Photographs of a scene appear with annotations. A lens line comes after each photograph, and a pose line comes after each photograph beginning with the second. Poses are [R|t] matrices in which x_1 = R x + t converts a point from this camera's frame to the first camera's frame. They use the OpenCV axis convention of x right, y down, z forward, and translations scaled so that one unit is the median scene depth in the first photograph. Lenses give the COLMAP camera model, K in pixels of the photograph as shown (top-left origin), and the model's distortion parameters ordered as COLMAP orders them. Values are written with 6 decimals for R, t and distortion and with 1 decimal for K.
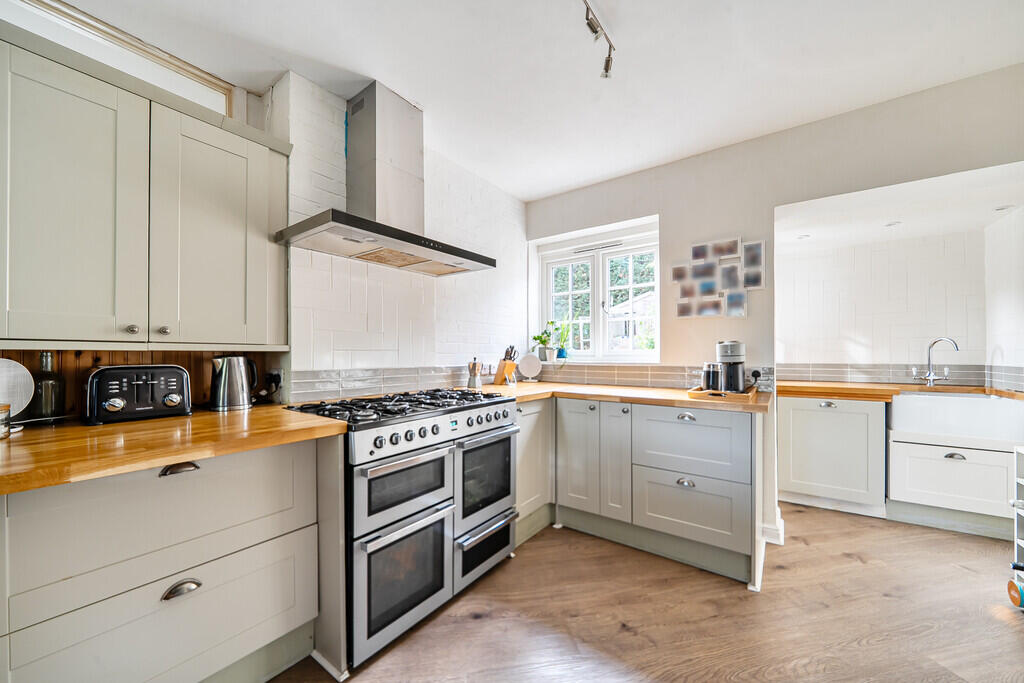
lens RADIAL K [[379.1, 0, 513.2], [0, 379.1, 348.4], [0, 0, 1]] dist [0.000364, 0.000043]
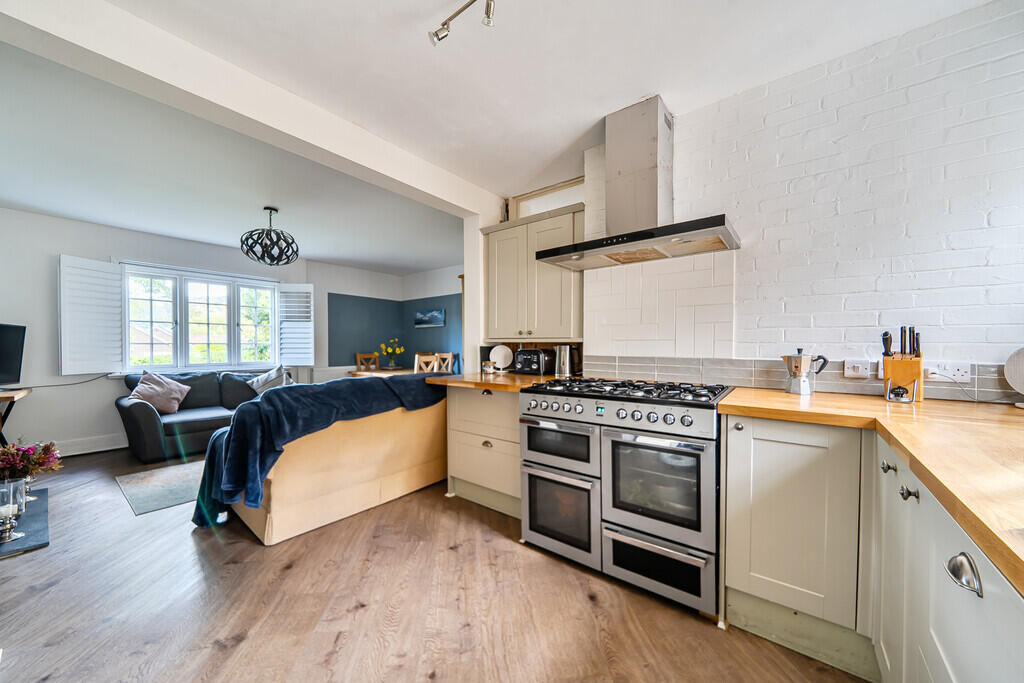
lens RADIAL K [[361.7, 0, 512.0], [0, 361.7, 341.5], [0, 0, 1]] dist [-0.000240, -0.000022]
pose [[-0.042049, -0.005790, -0.999099, 0.863923], [0.016207, 0.999848, -0.006476, 0.010727], [0.998984, -0.016465, -0.041949, 0.797825]]
